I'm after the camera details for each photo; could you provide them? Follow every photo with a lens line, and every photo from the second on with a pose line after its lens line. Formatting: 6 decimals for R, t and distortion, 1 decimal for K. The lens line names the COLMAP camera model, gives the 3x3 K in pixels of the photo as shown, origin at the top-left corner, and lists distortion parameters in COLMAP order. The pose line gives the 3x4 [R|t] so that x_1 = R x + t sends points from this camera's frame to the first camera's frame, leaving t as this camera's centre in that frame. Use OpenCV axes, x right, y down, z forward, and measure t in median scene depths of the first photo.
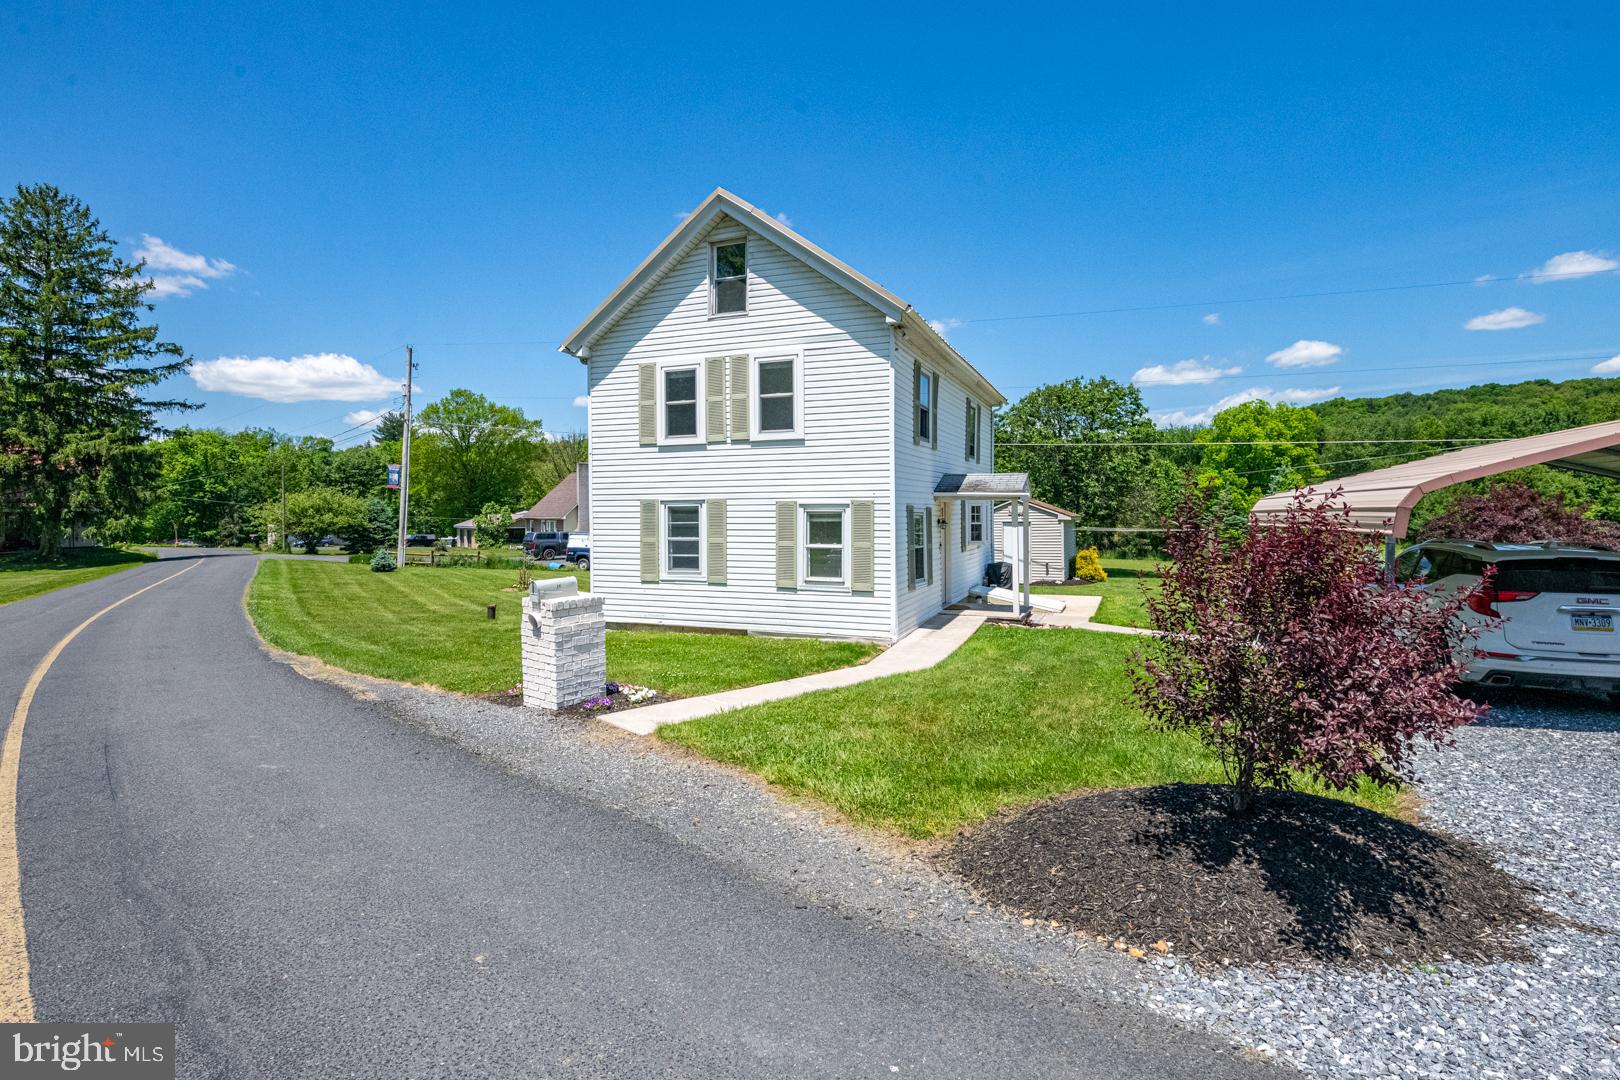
lens RADIAL K [[795.2, 0, 810.0], [0, 795.2, 540.0], [0, 0, 1]] dist [-0.017876, -0.000632]
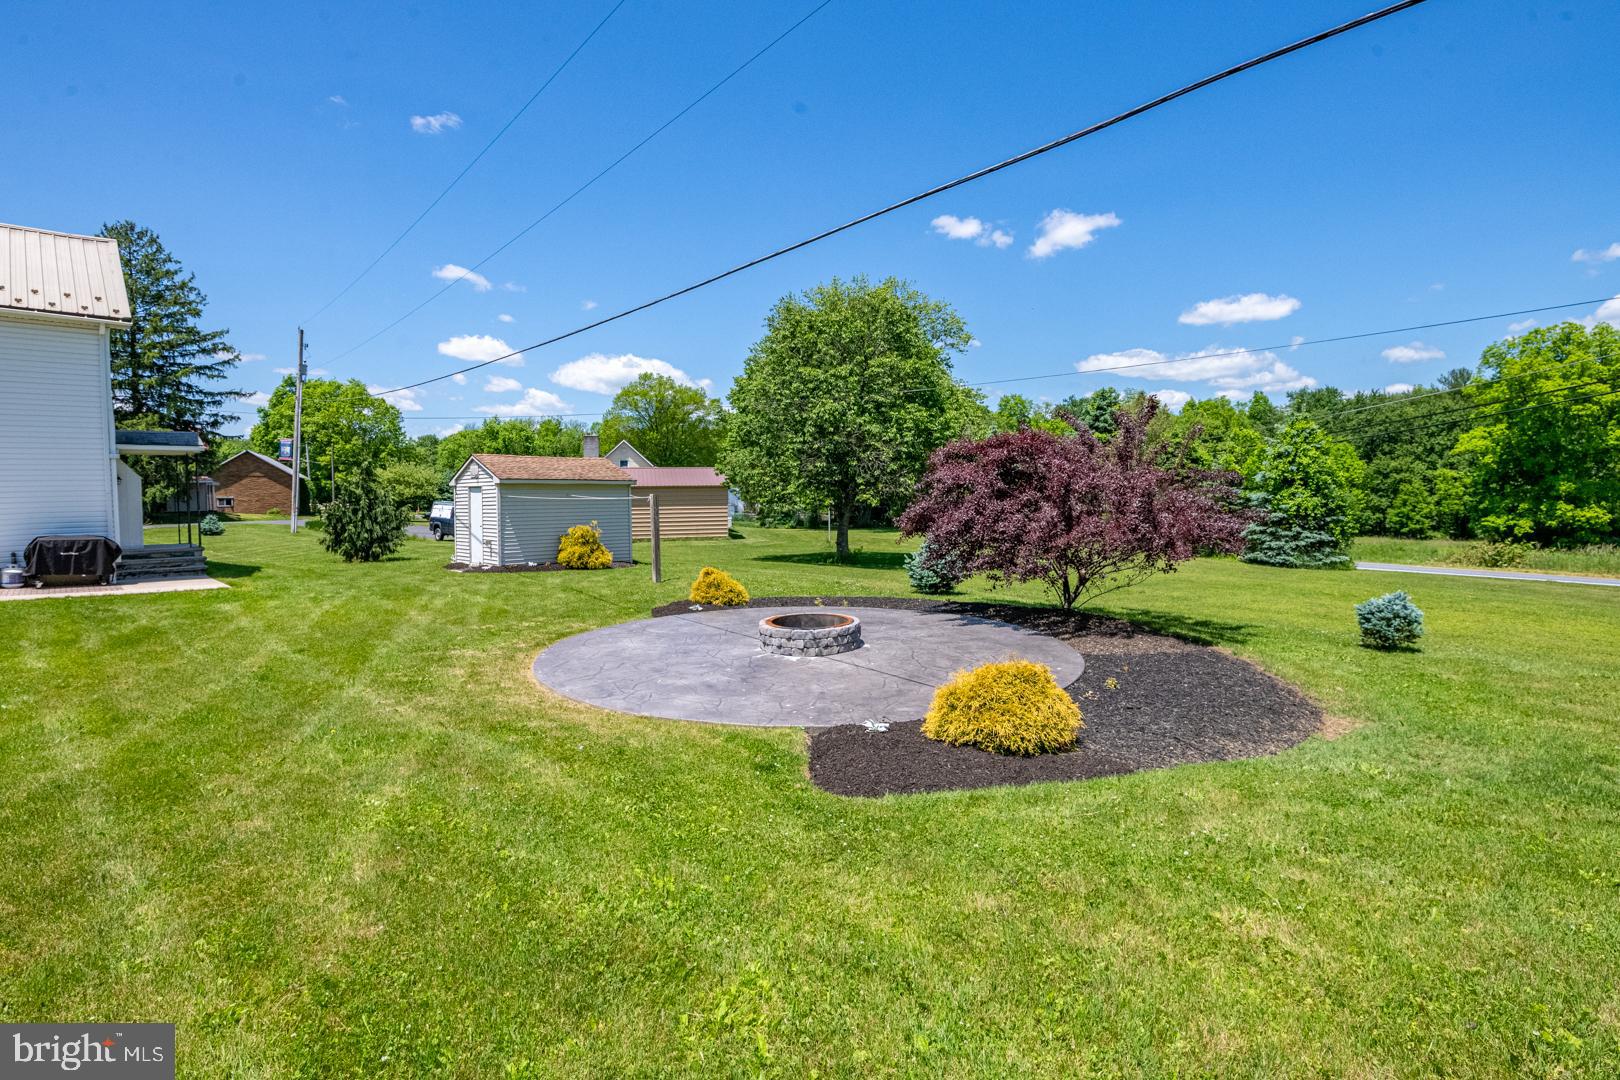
lens RADIAL K [[787.7, 0, 829.7], [0, 787.7, 534.0], [0, 0, 1]] dist [-0.026568, 0.000241]
pose [[0.927195, 0.022049, -0.373929, 1.768938], [-0.013921, 0.999605, 0.024426, -0.001317], [0.374319, -0.017443, 0.927136, 0.891292]]
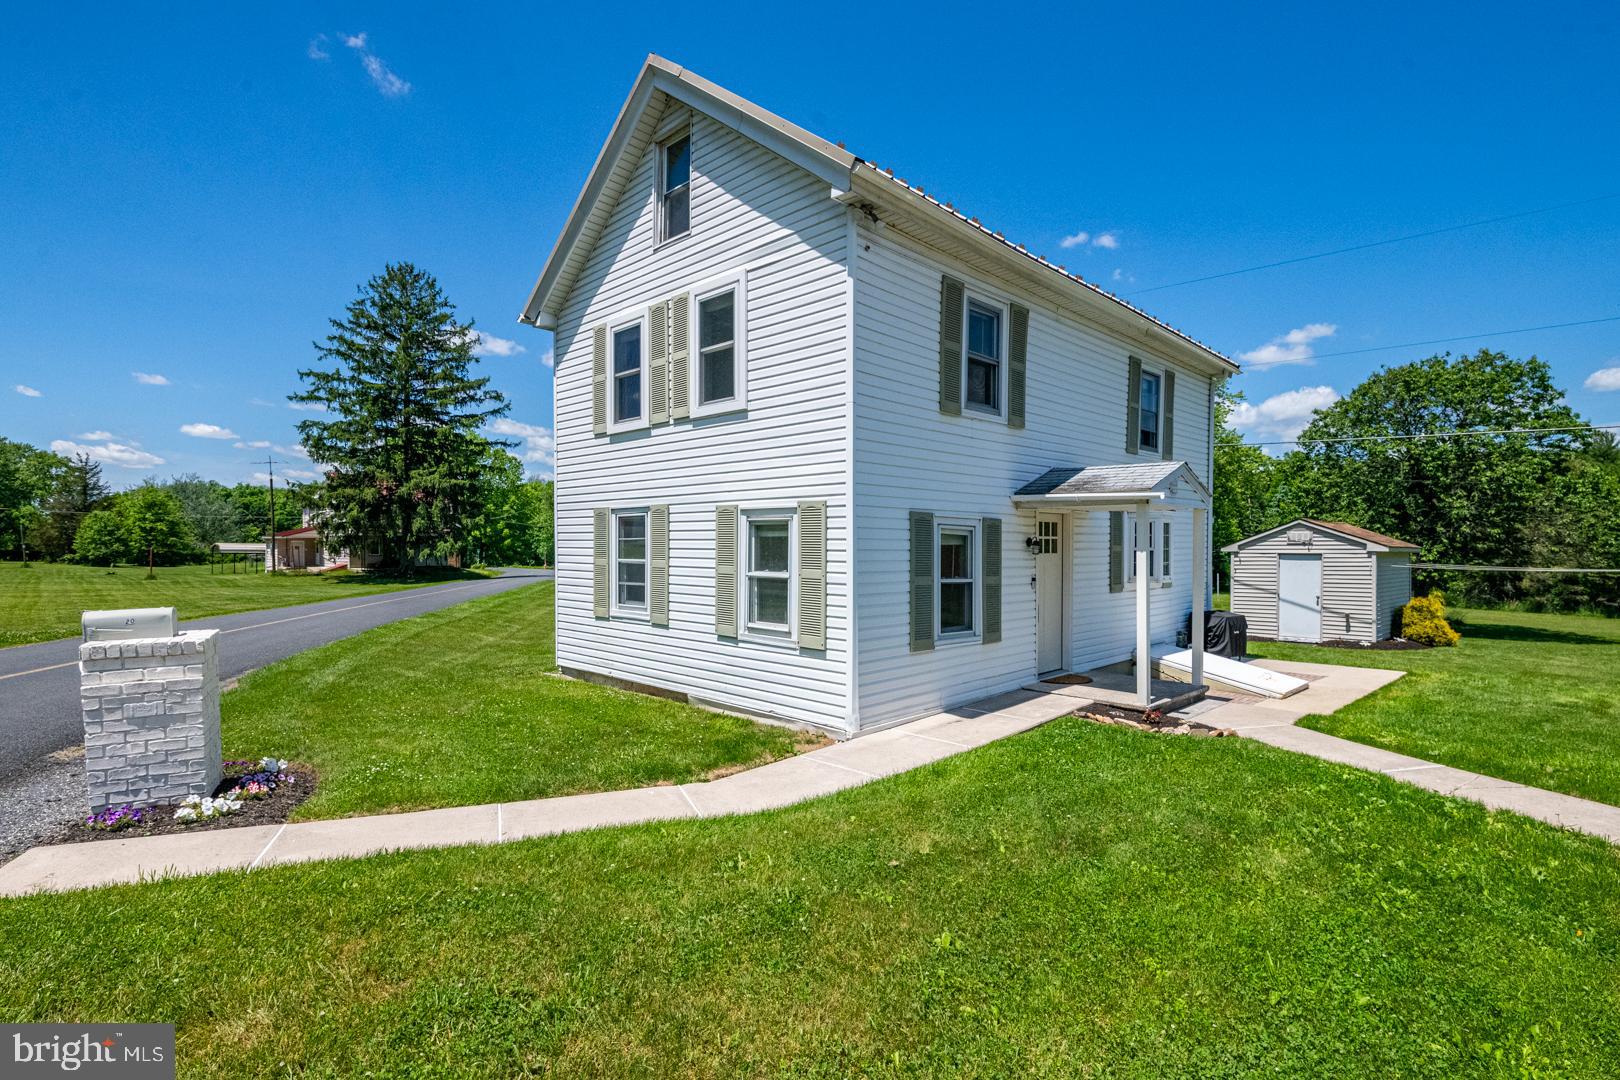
lens RADIAL K [[791.5, 0, 822.8], [0, 791.5, 565.6], [0, 0, 1]] dist [0.002129, -0.009459]
pose [[0.924875, 0.019983, -0.379747, 0.281655], [-0.023823, 0.999702, -0.005414, 0.002626], [0.379525, 0.014054, 0.925075, 0.401420]]
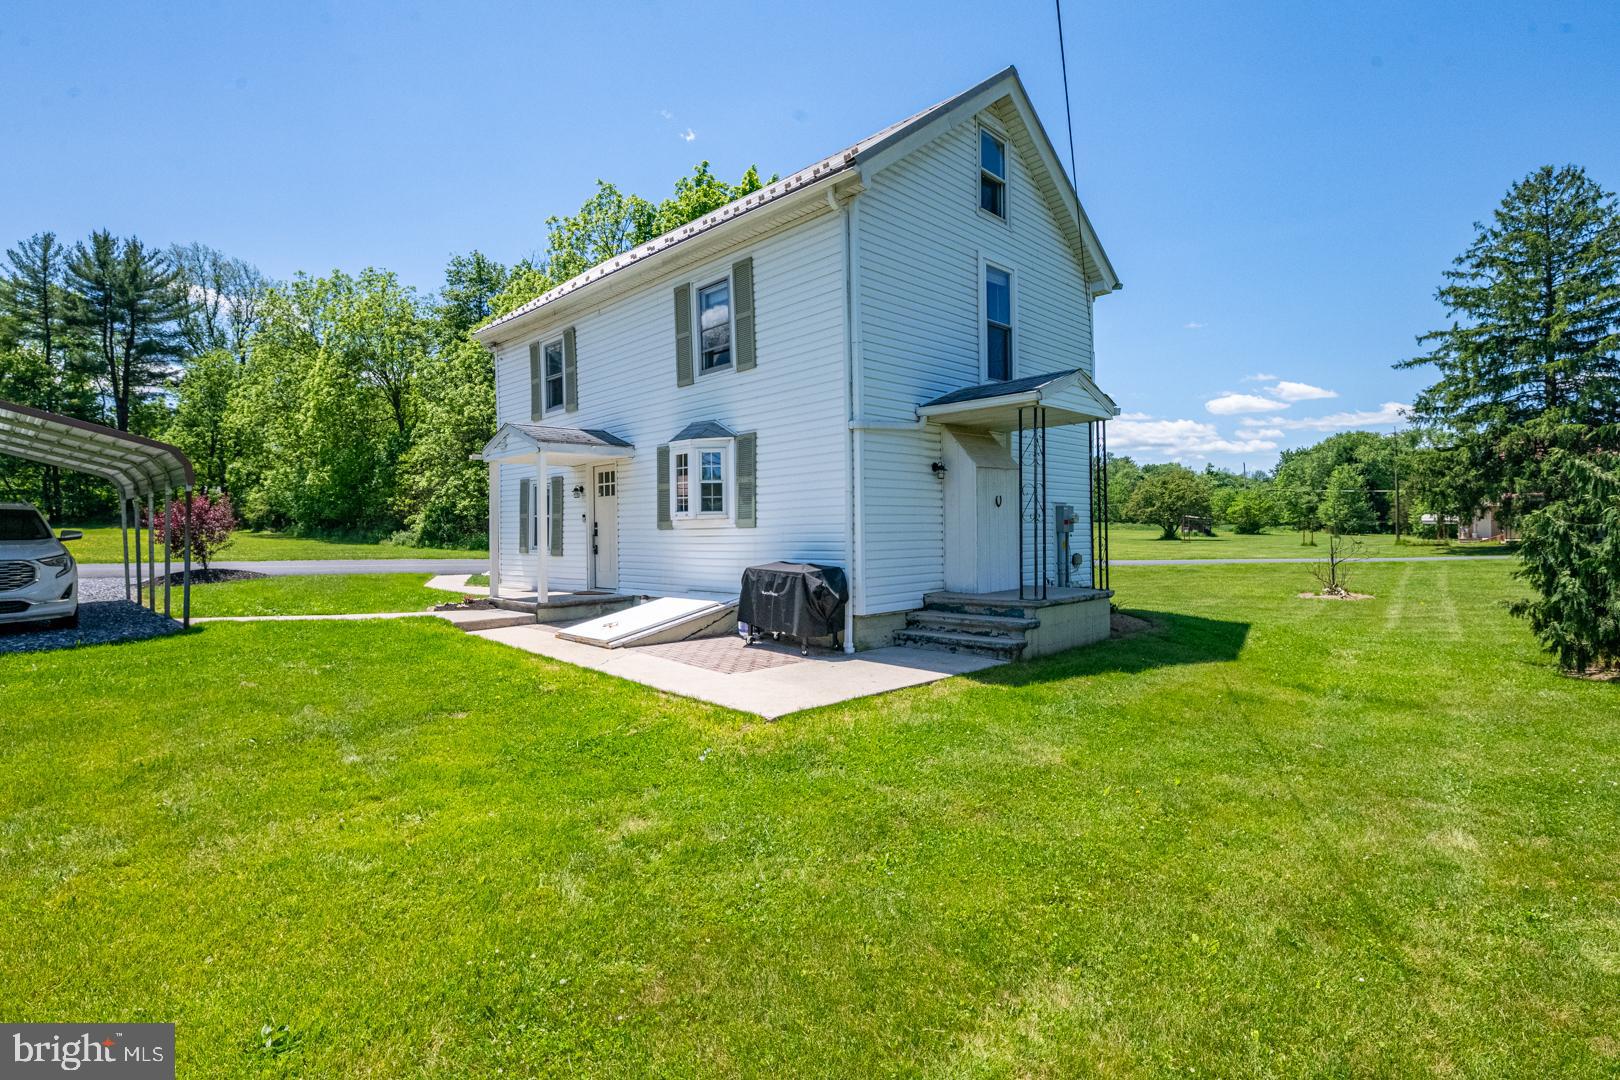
lens RADIAL K [[772.0, 0, 796.8], [0, 772.0, 535.7], [0, 0, 1]] dist [0.000783, -0.009324]
pose [[-0.406037, 0.015639, -0.913723, 0.959448], [-0.018512, 0.999508, 0.025334, 0.002051], [0.913669, 0.027201, -0.405548, 1.772852]]
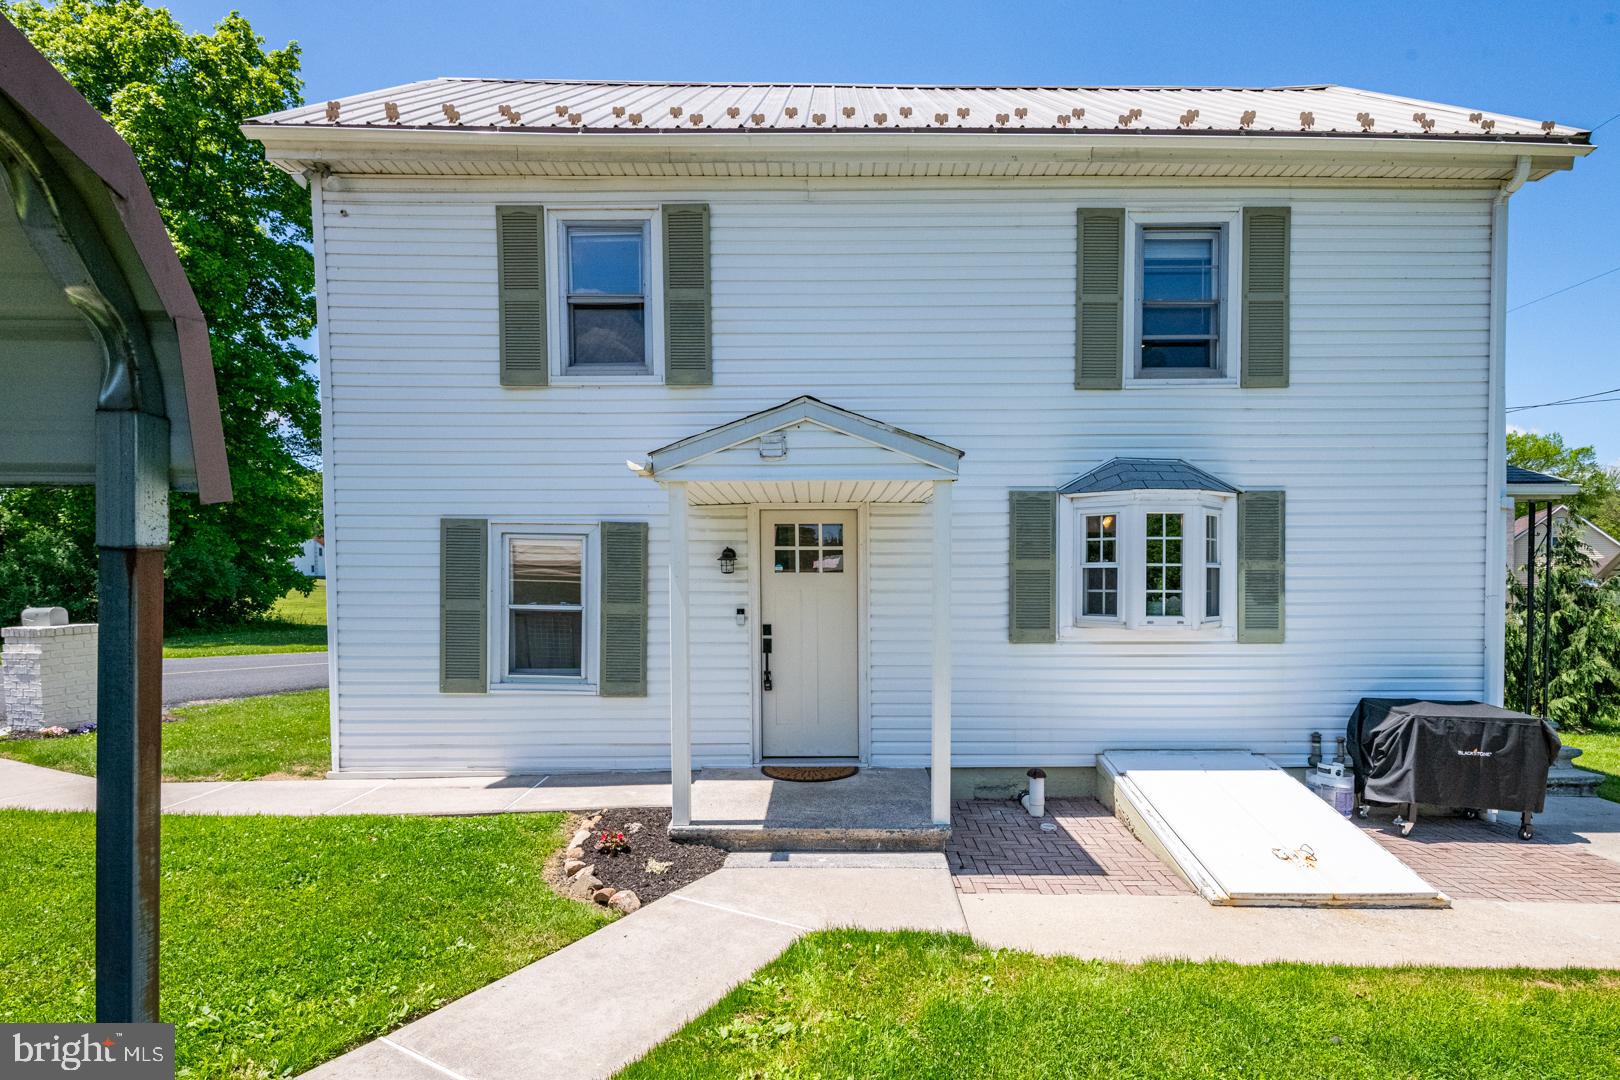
lens RADIAL K [[806.2, 0, 810.0], [0, 806.2, 614.3], [0, 0, 1]] dist [-0.001108, -0.012958]
pose [[0.365584, 0.044758, -0.929702, 0.649896], [-0.036933, 0.998754, 0.033559, -0.009205], [0.930045, 0.022068, 0.366781, 0.999617]]
